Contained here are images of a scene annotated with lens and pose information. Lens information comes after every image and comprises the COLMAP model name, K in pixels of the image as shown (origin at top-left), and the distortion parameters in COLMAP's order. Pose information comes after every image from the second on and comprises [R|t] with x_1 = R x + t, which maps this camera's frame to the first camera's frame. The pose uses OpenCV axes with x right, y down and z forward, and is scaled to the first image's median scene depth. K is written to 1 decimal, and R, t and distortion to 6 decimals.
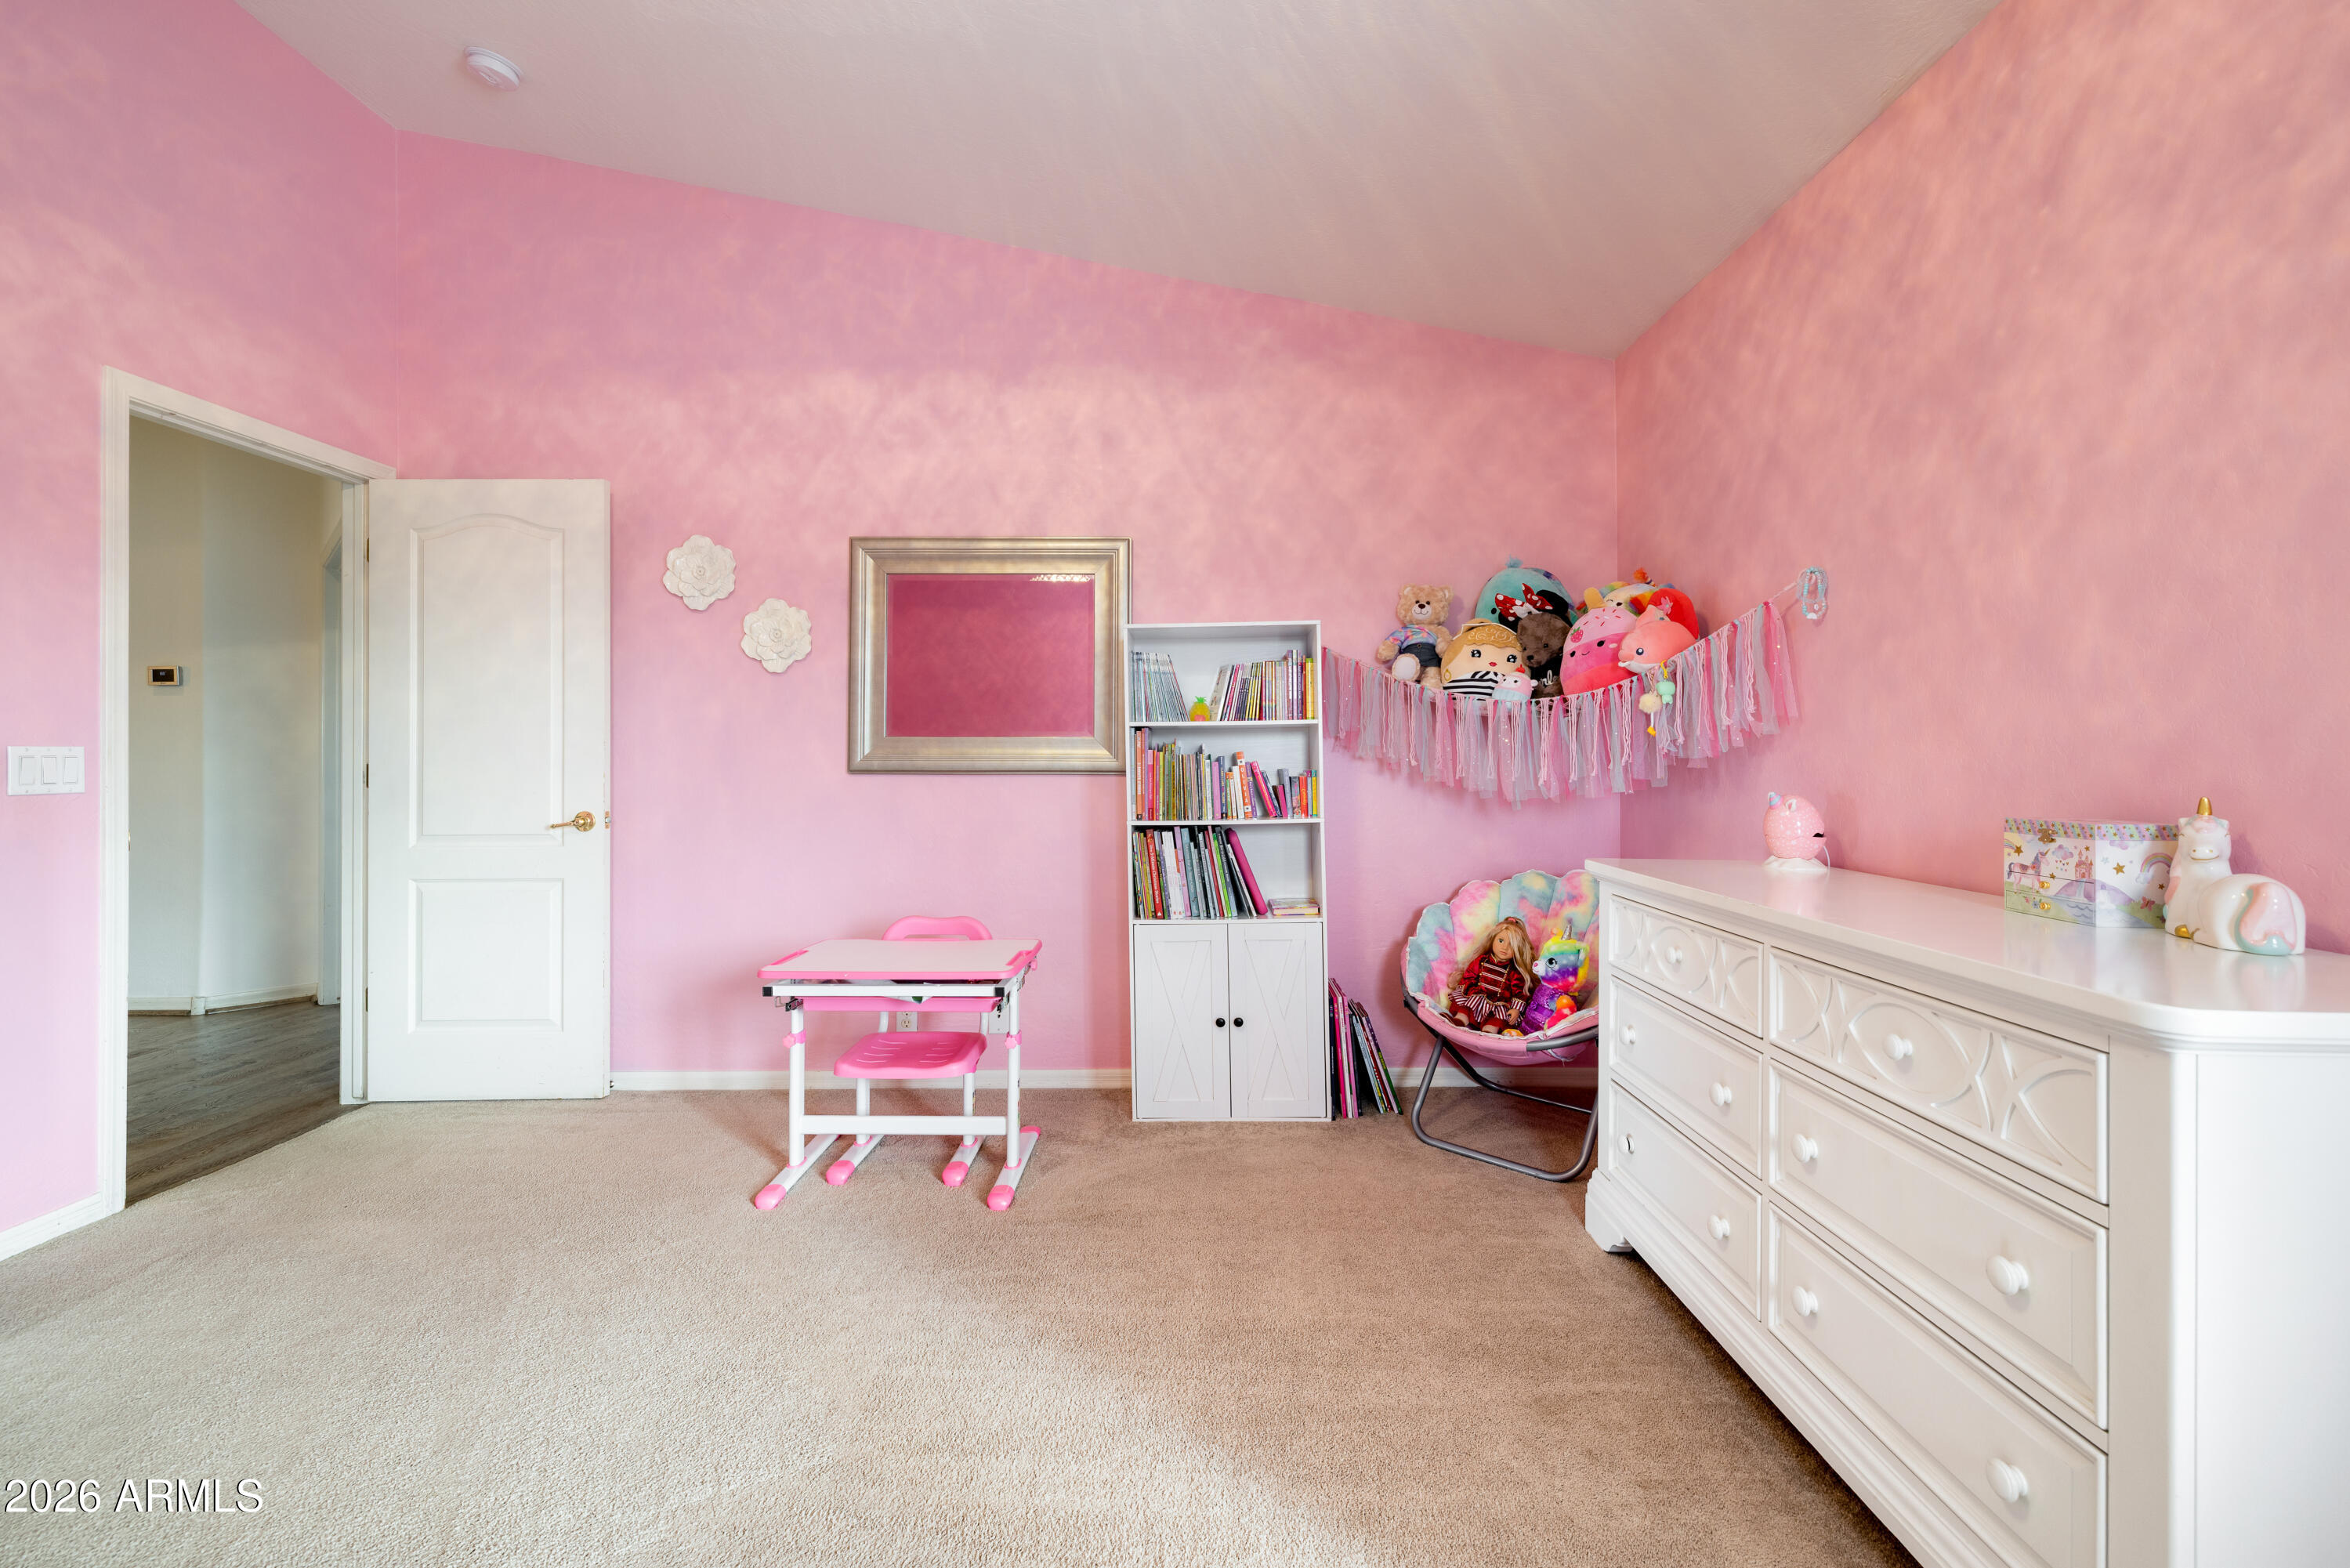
lens RADIAL K [[1017.1, 0, 1158.4], [0, 1017.1, 760.6], [0, 0, 1]] dist [0.001828, 0.000118]
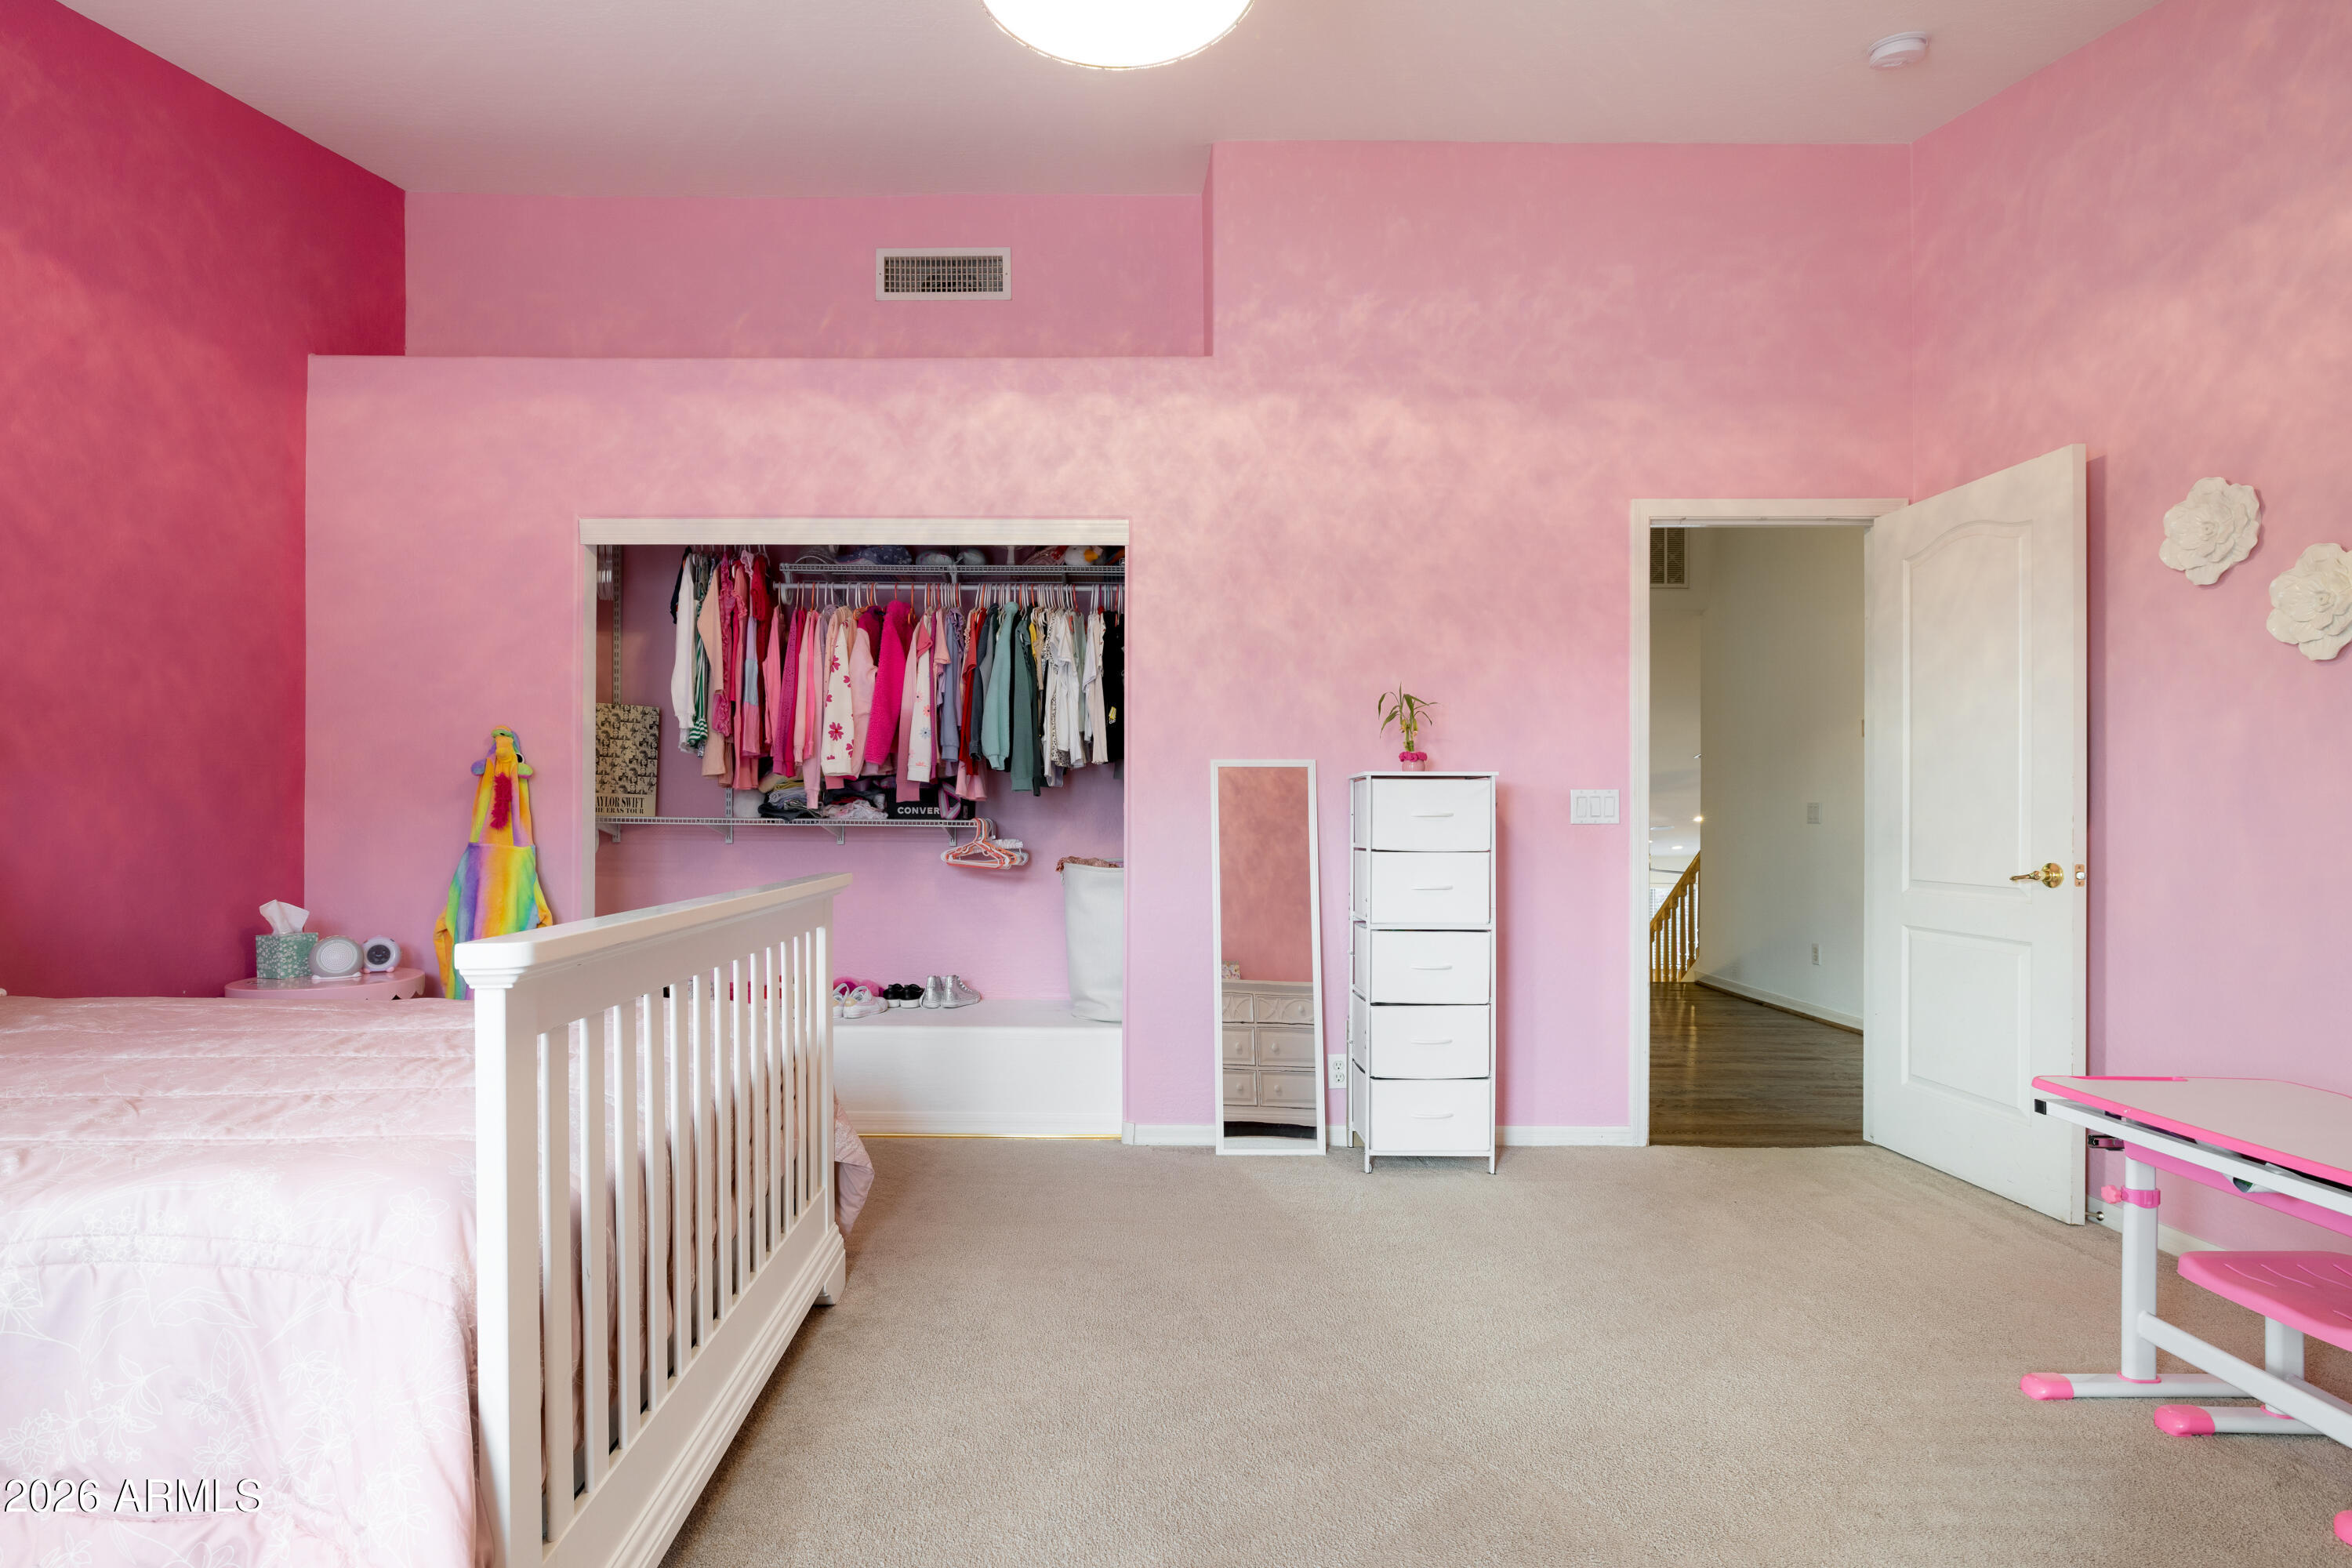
lens RADIAL K [[1102.8, 0, 1100.3], [0, 1102.8, 822.6], [0, 0, 1]] dist [0.001234, 0.000548]
pose [[0.014362, 0.015716, -0.999773, 0.305133], [-0.006267, 0.999858, 0.015627, 0.009000], [0.999877, 0.006041, 0.014459, 0.232410]]
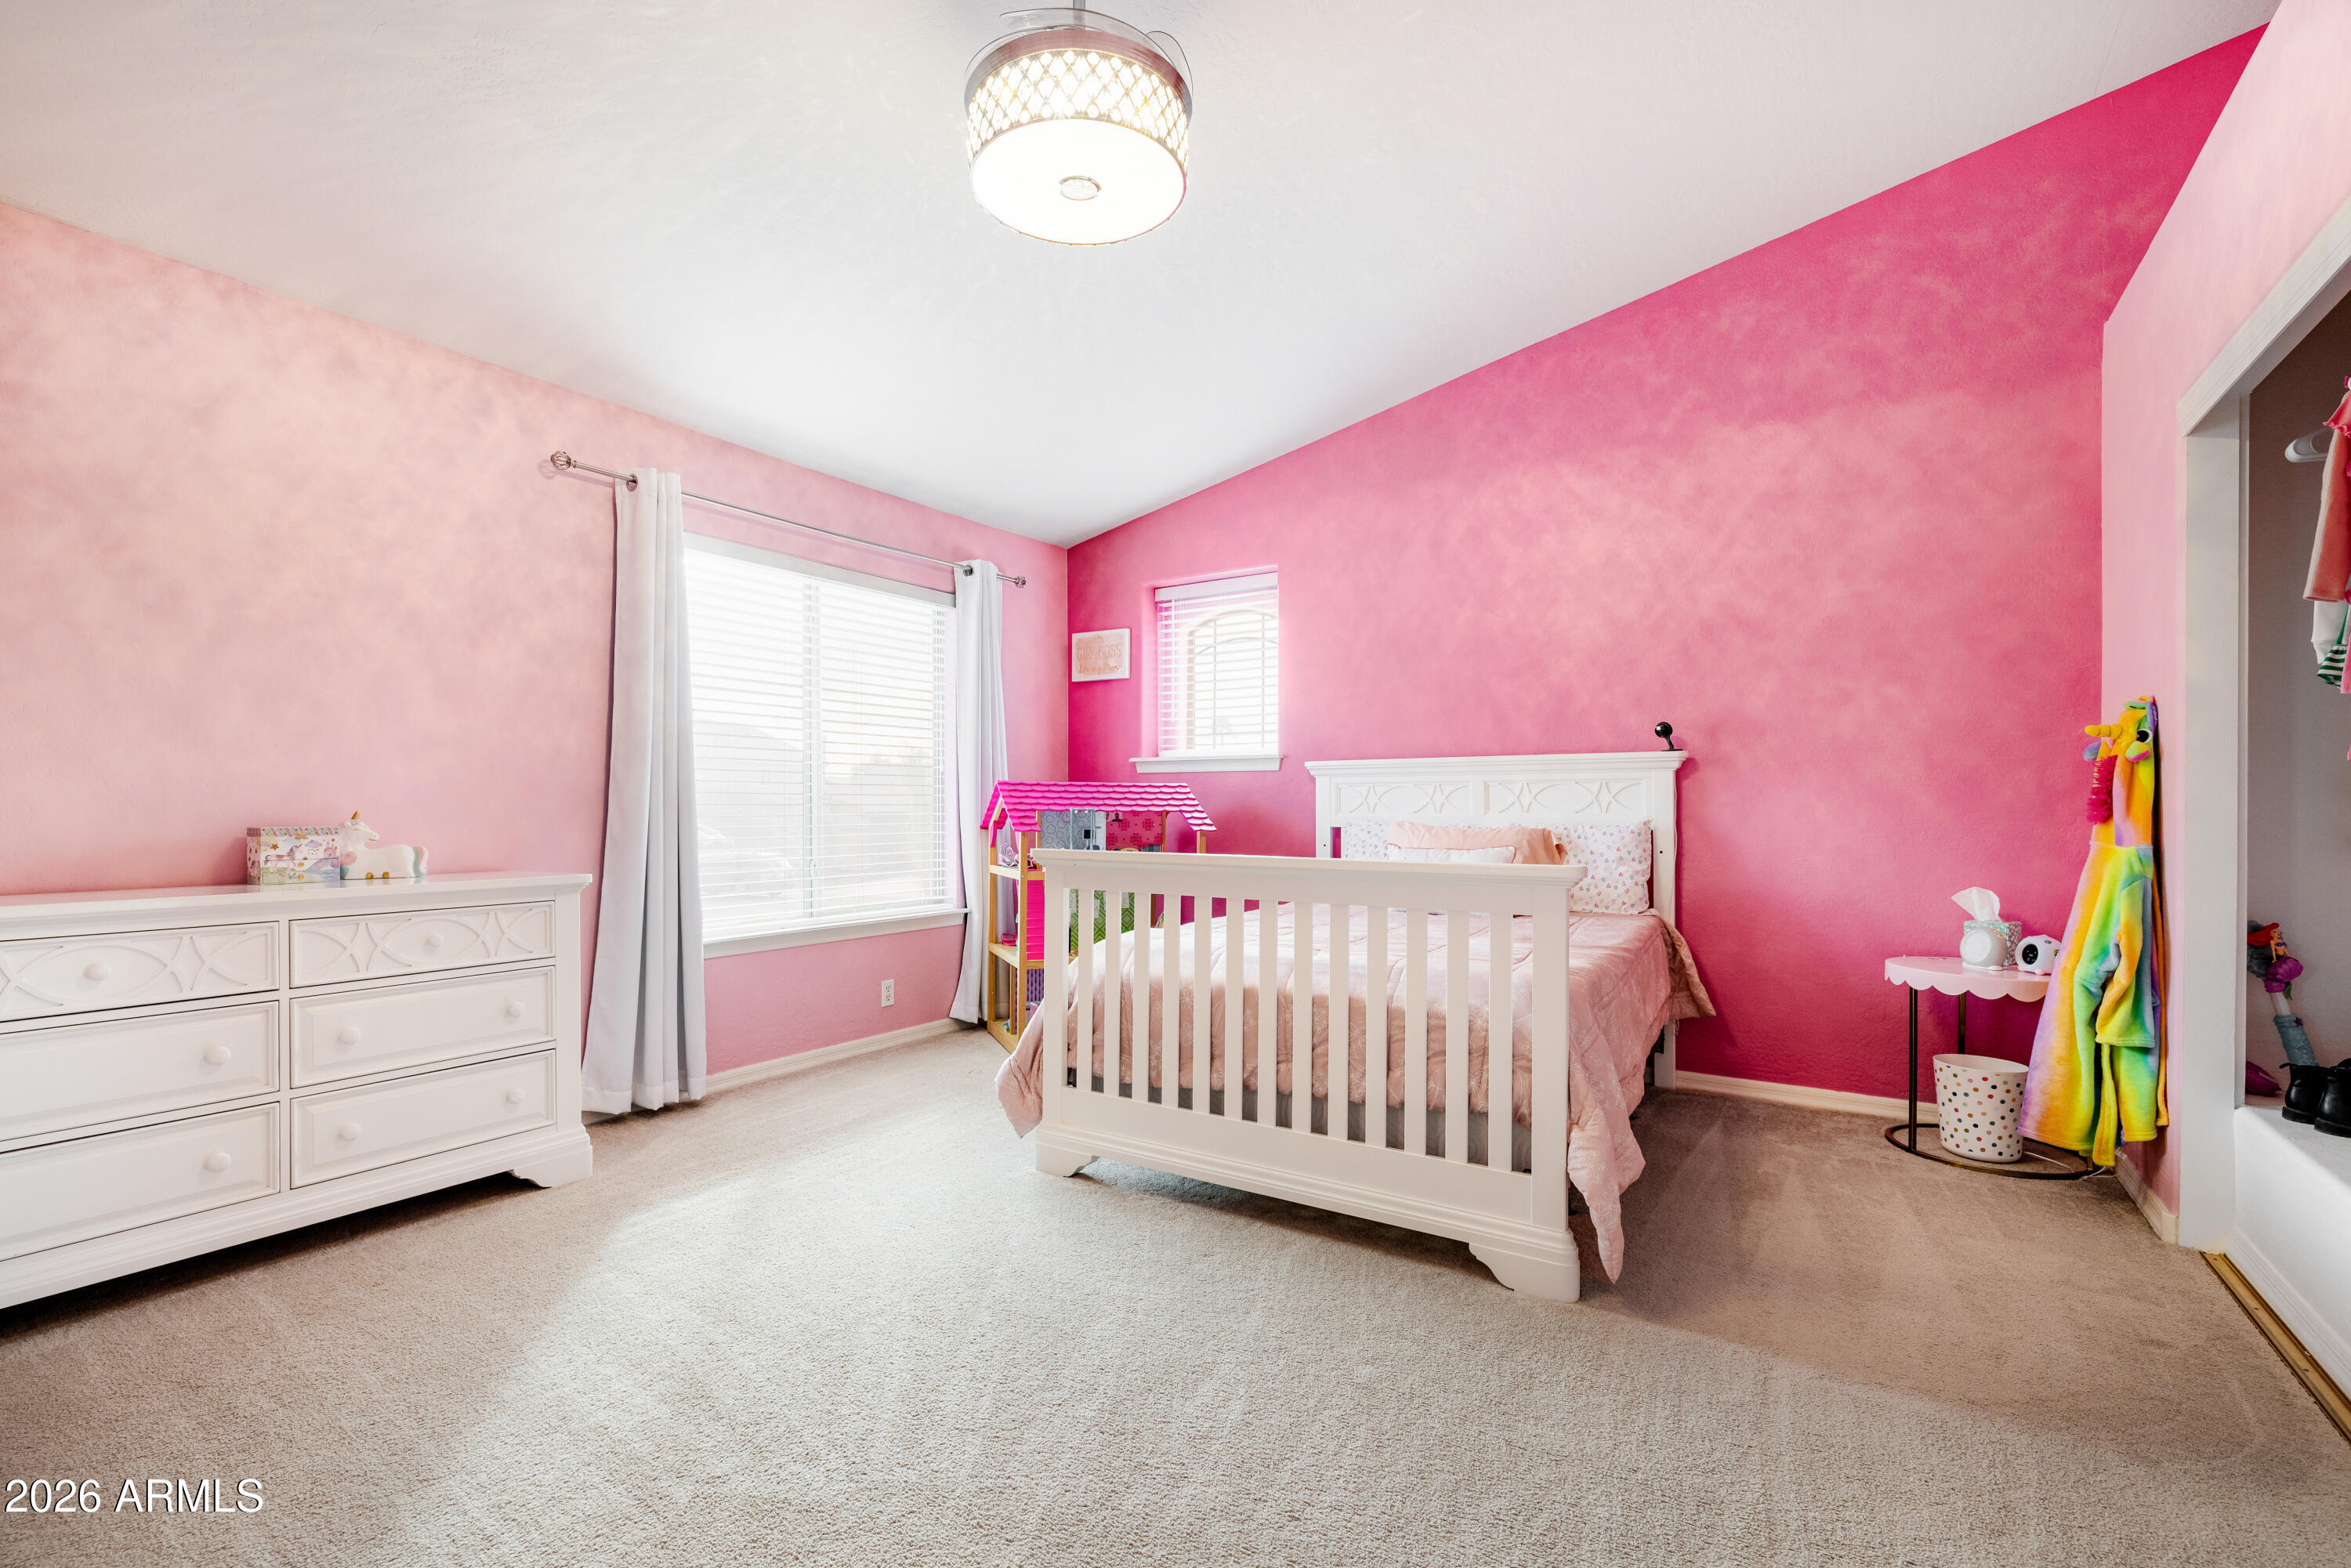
lens RADIAL K [[1072.0, 0, 1172.8], [0, 1072.0, 824.4], [0, 0, 1]] dist [0.000425, 0.000015]
pose [[-0.864063, 0.002100, 0.503379, -0.562032], [0.008570, 0.999908, 0.010539, 0.020656], [-0.503310, 0.013420, -0.864002, 0.780913]]
